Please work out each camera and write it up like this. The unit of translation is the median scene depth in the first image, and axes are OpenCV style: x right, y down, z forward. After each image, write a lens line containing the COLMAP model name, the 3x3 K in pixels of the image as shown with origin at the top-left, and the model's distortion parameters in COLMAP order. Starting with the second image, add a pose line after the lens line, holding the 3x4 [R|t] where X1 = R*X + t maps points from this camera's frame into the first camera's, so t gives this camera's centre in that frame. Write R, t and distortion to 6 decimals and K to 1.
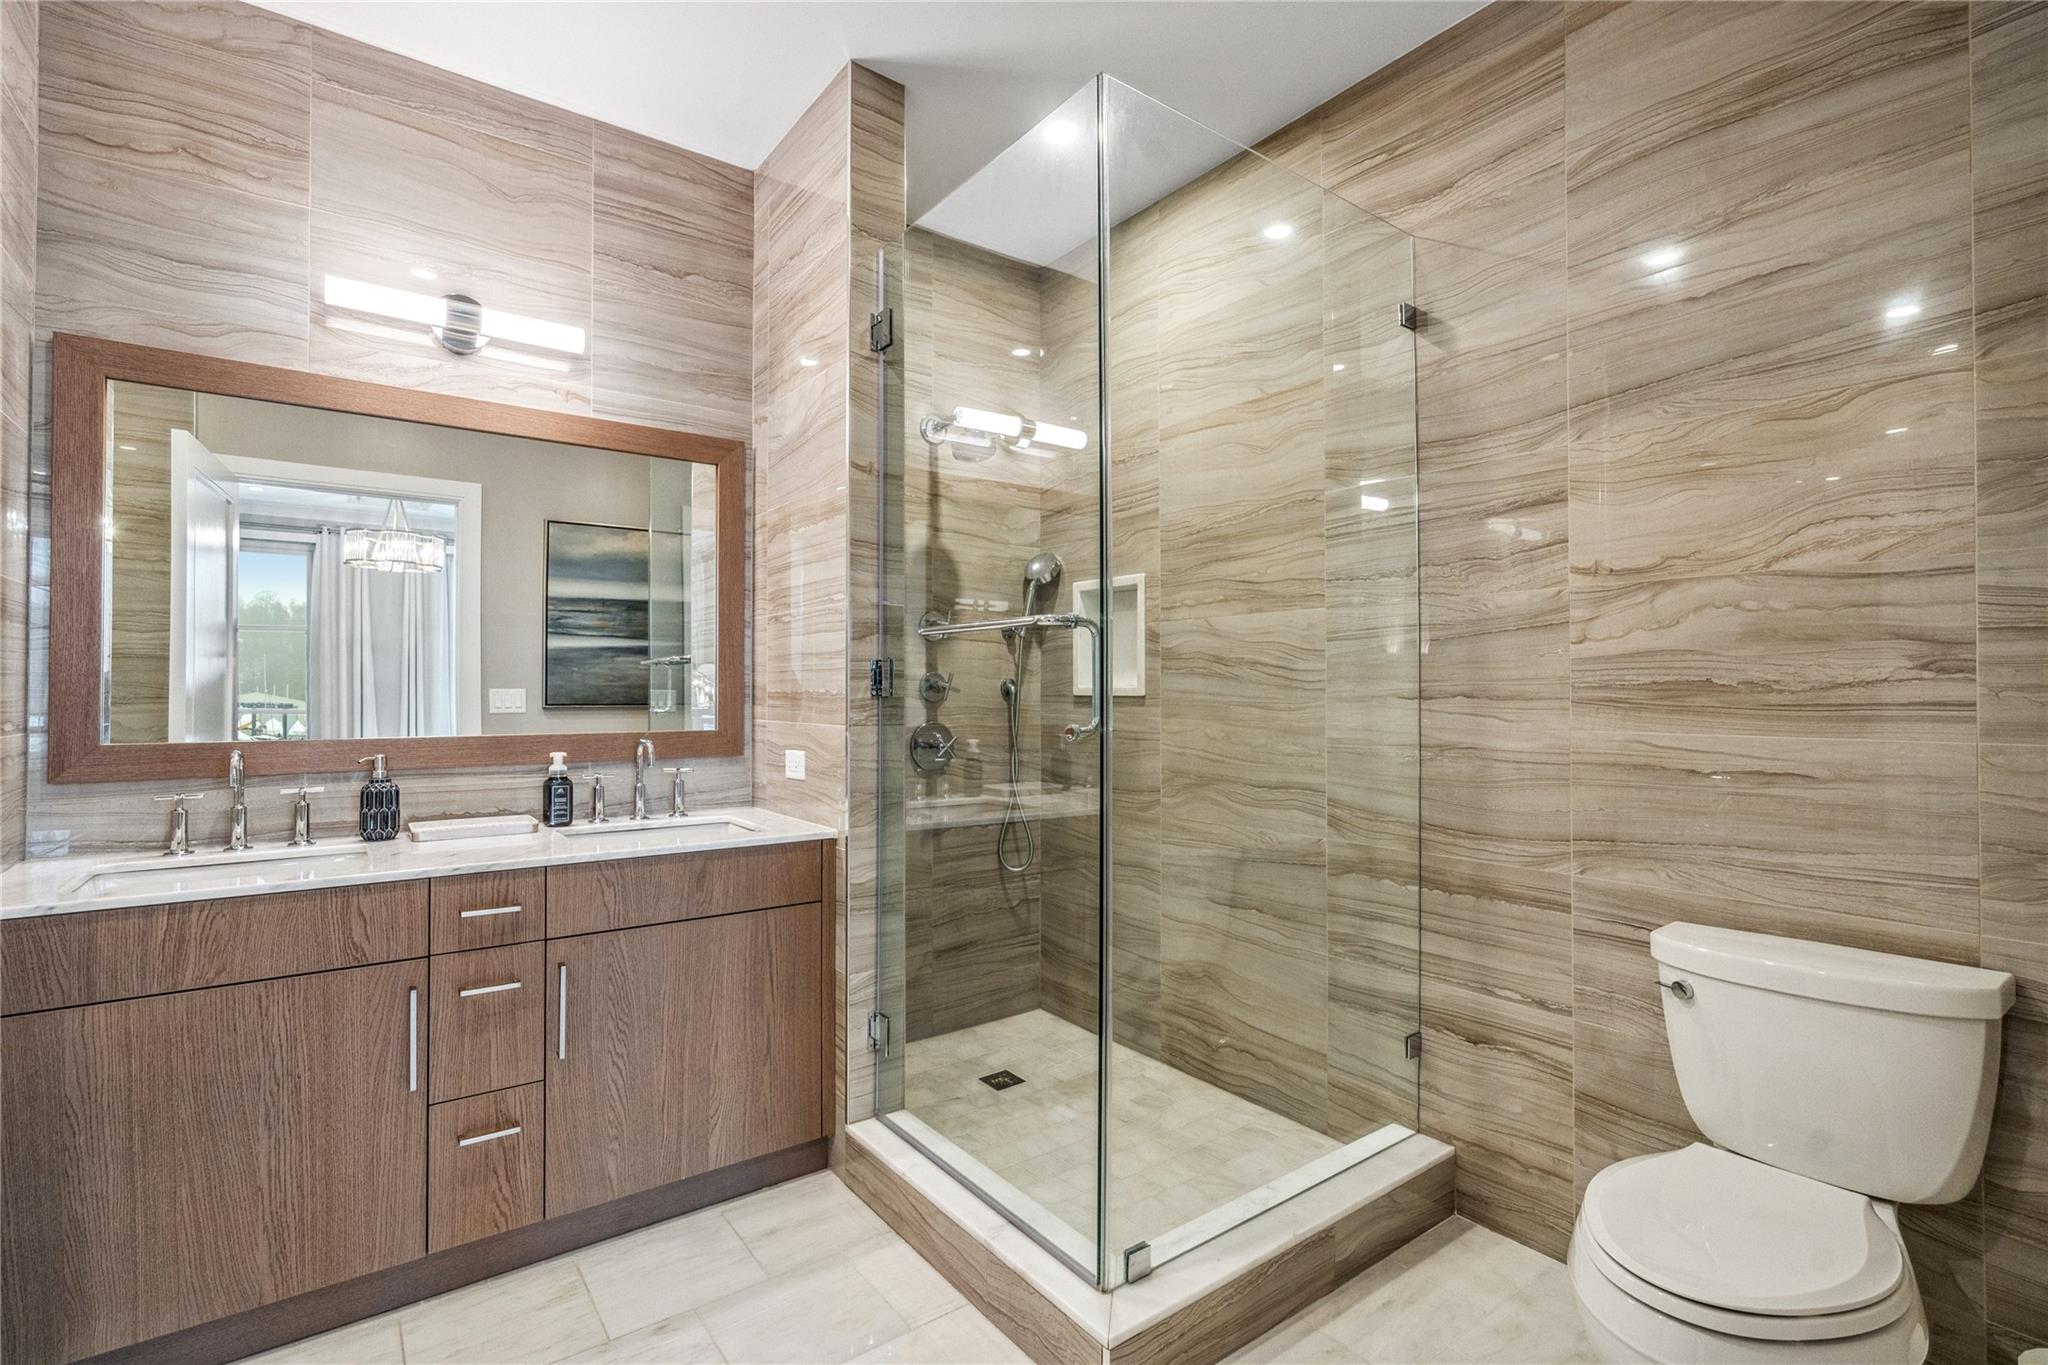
lens RADIAL K [[937.5, 0, 1034.1], [0, 937.5, 684.5], [0, 0, 1]] dist [-0.007774, 0.004314]
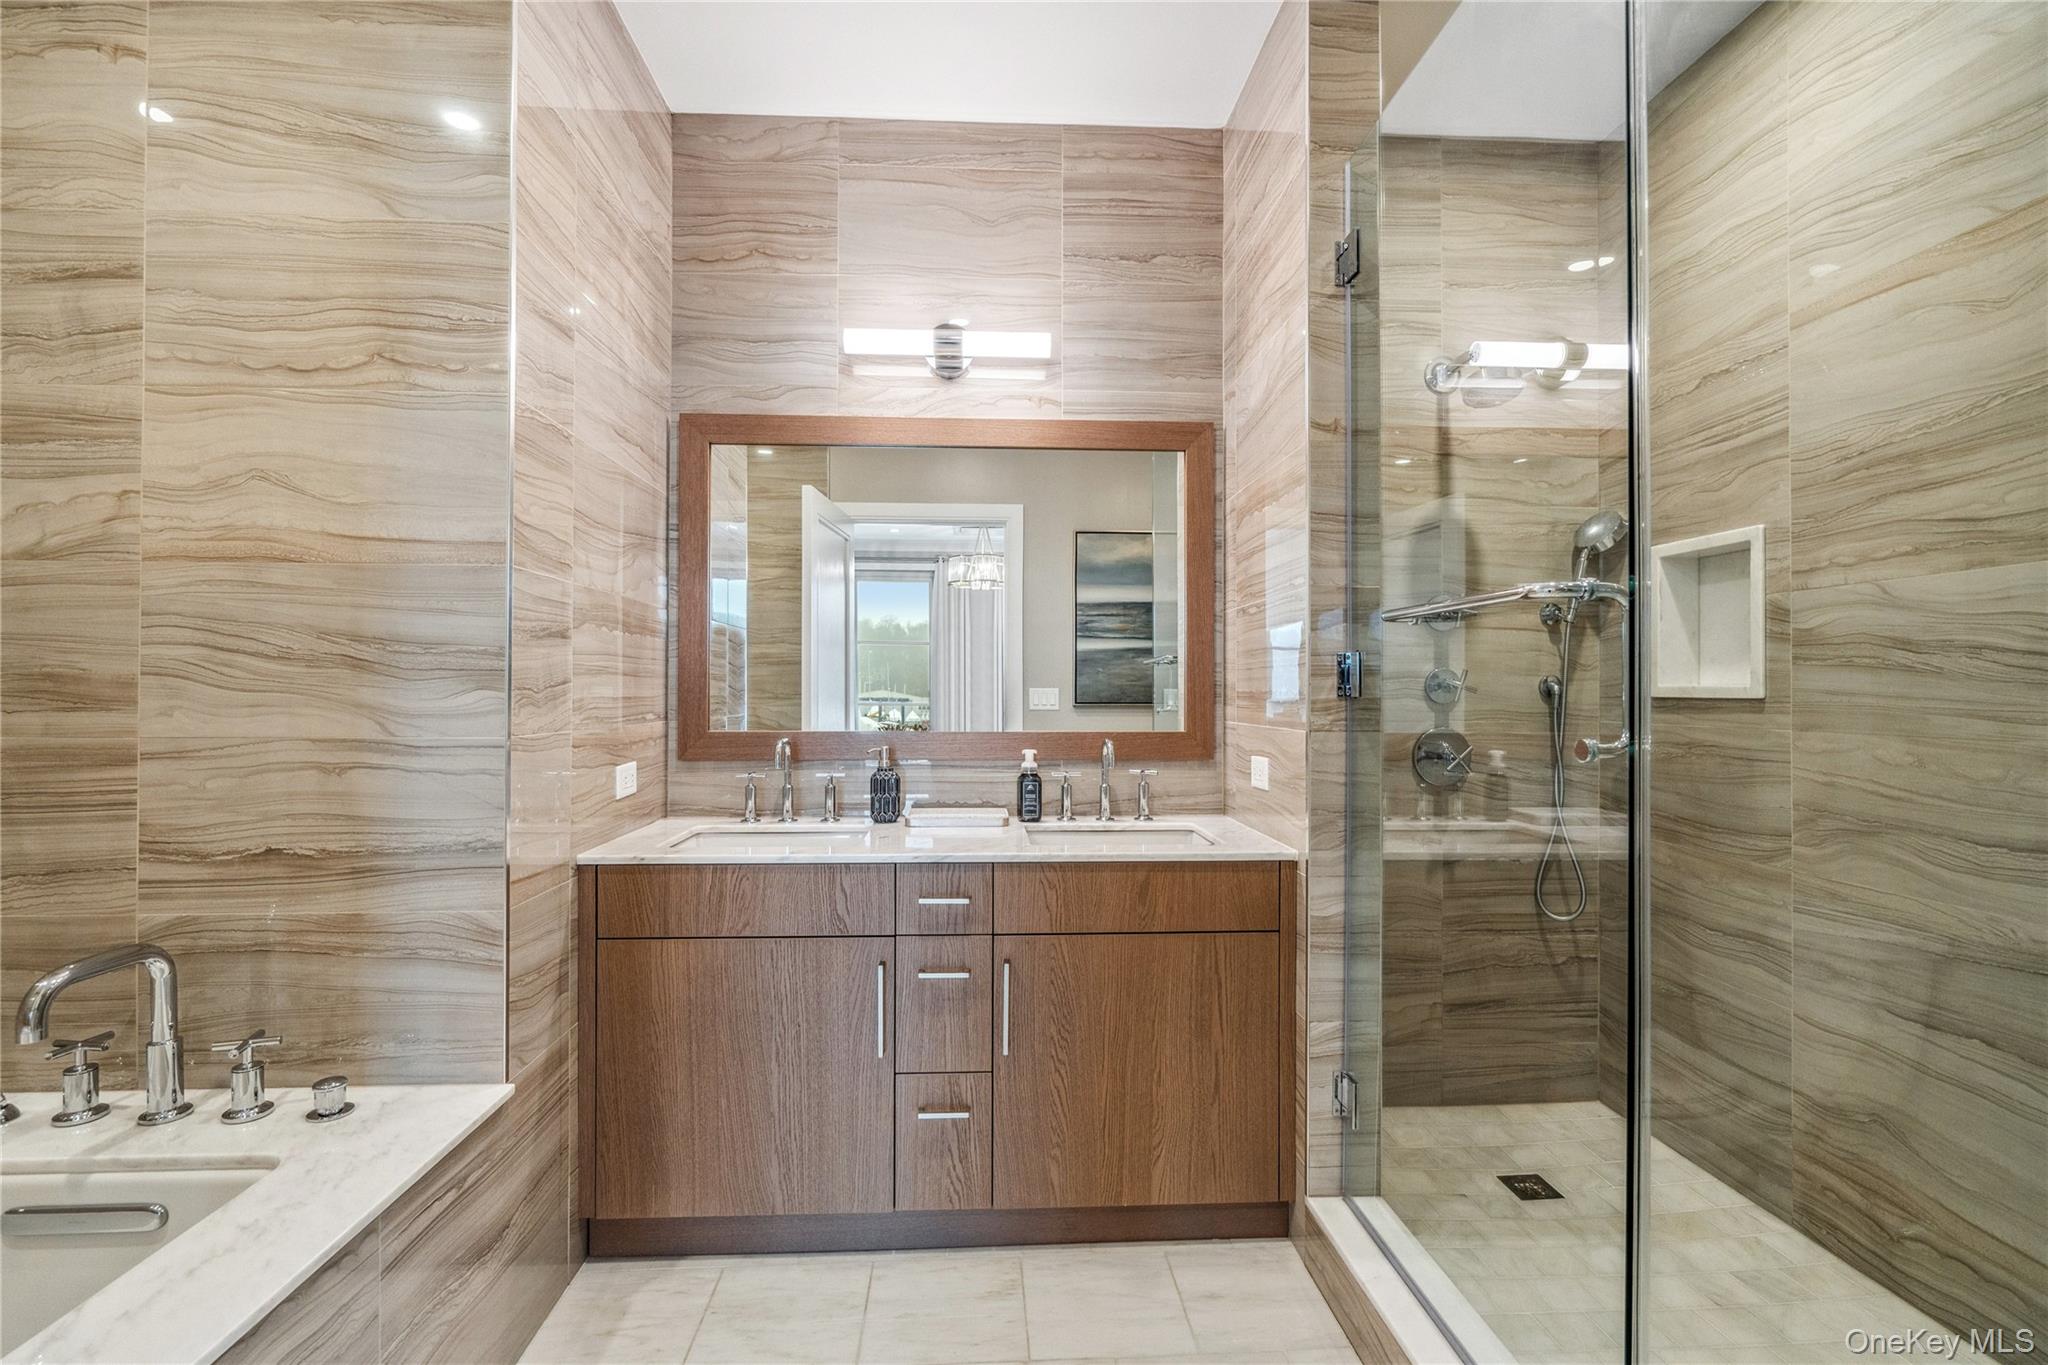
lens RADIAL K [[937.5, 0, 1024.8], [0, 937.5, 687.4], [0, 0, 1]] dist [-0.007774, 0.004314]
pose [[0.832383, -0.000132, -0.554200, 0.058431], [0.001704, 0.999996, 0.002321, 0.001673], [0.554198, -0.002876, 0.832380, 0.141314]]
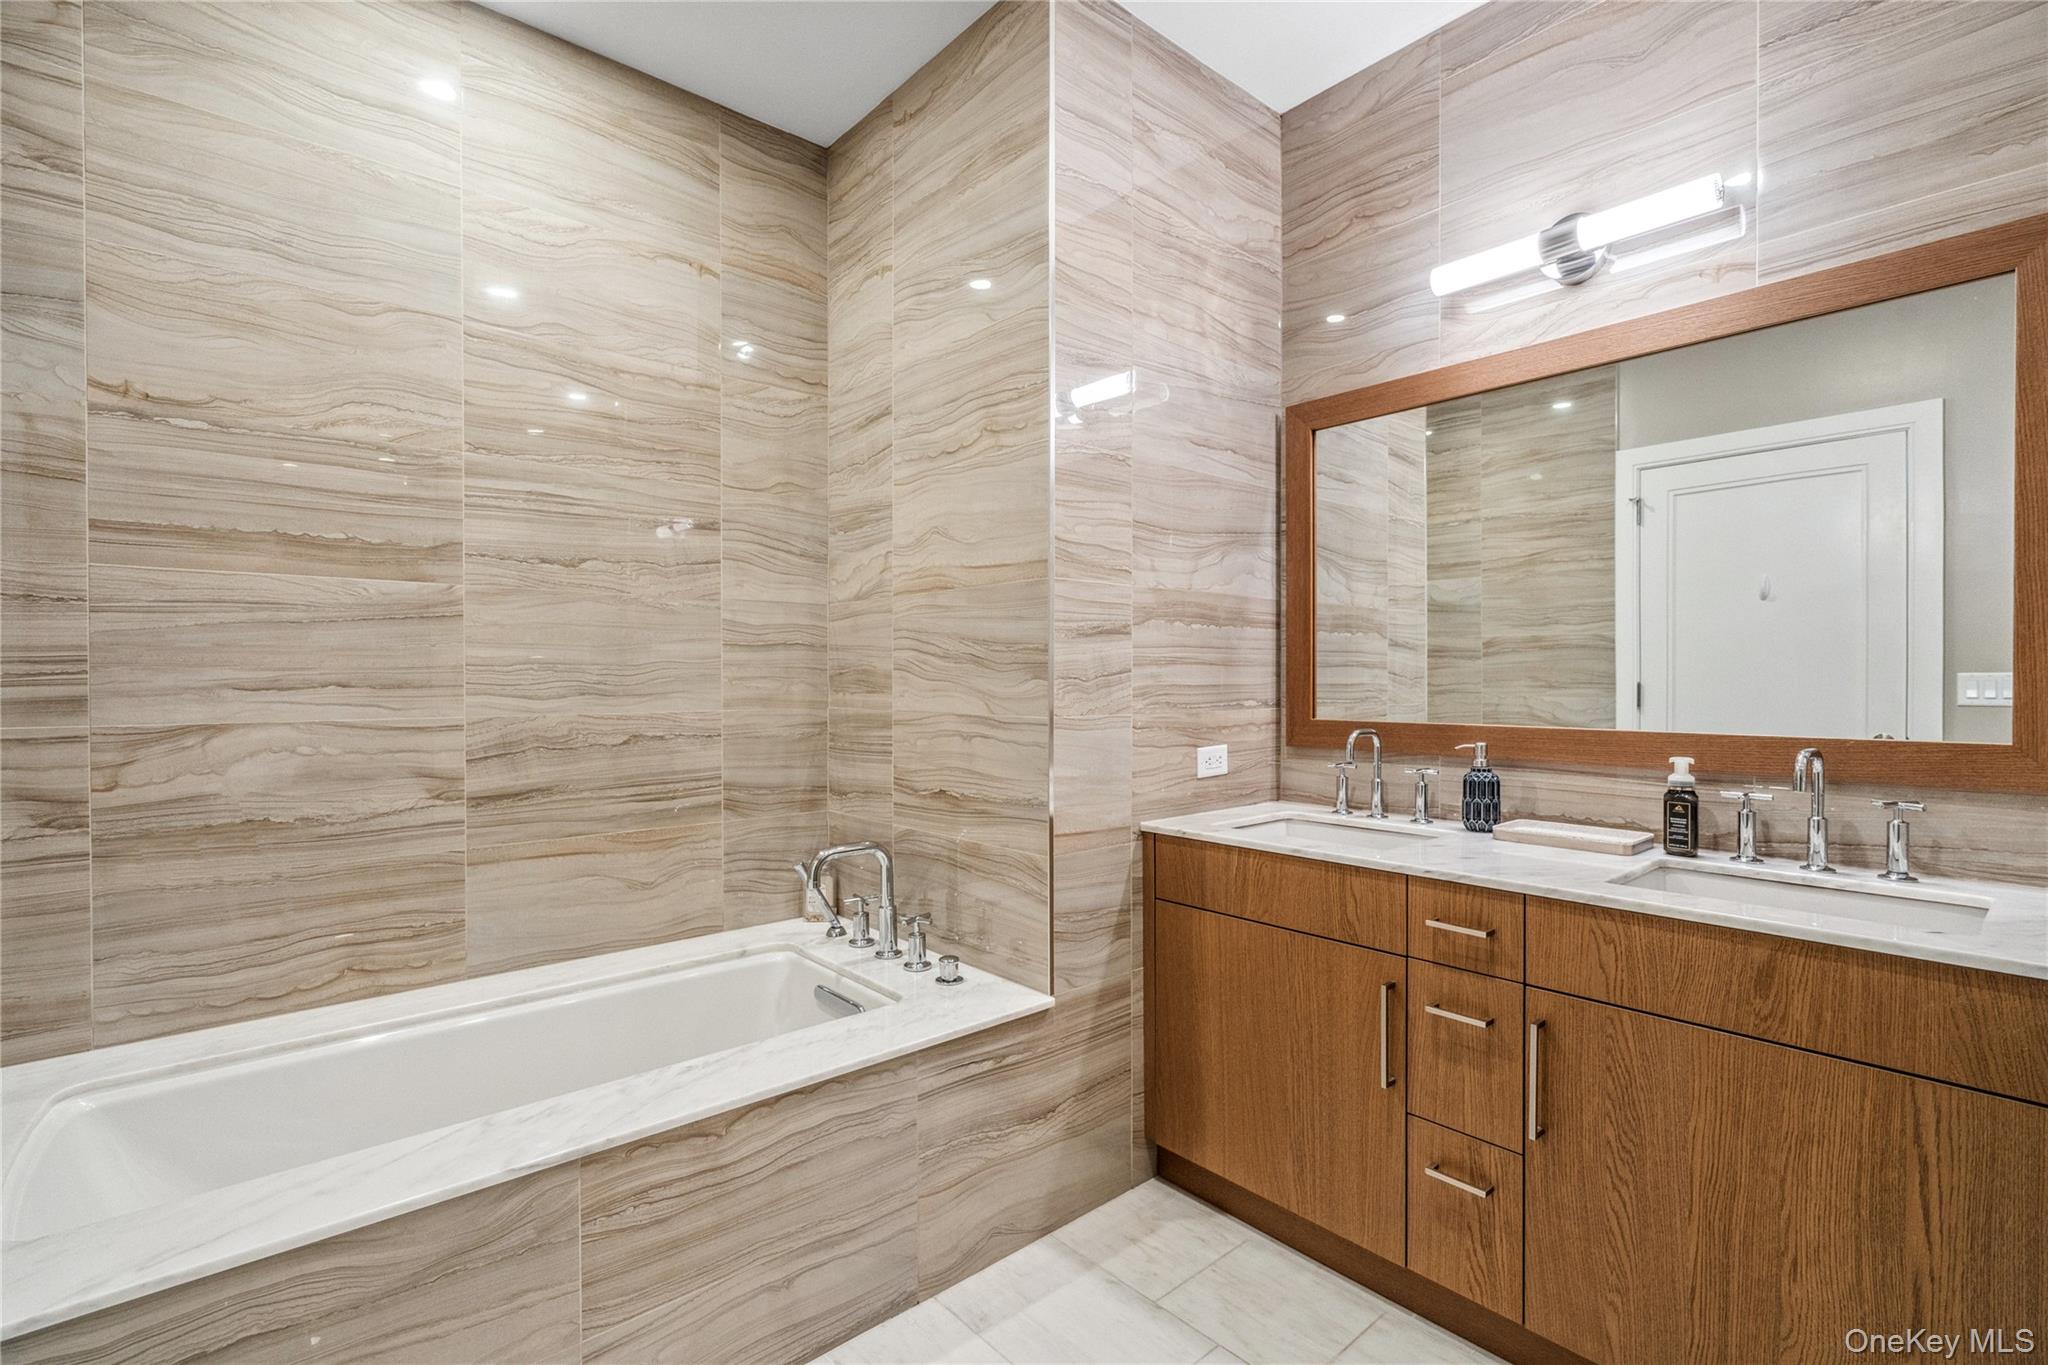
lens RADIAL K [[937.5, 0, 1029.6], [0, 937.5, 690.3], [0, 0, 1]] dist [-0.007774, 0.004314]
pose [[0.066000, 0.012616, -0.997740, 0.208219], [0.009215, 0.999870, 0.013253, 0.003327], [0.997777, -0.010069, 0.065875, 0.429179]]
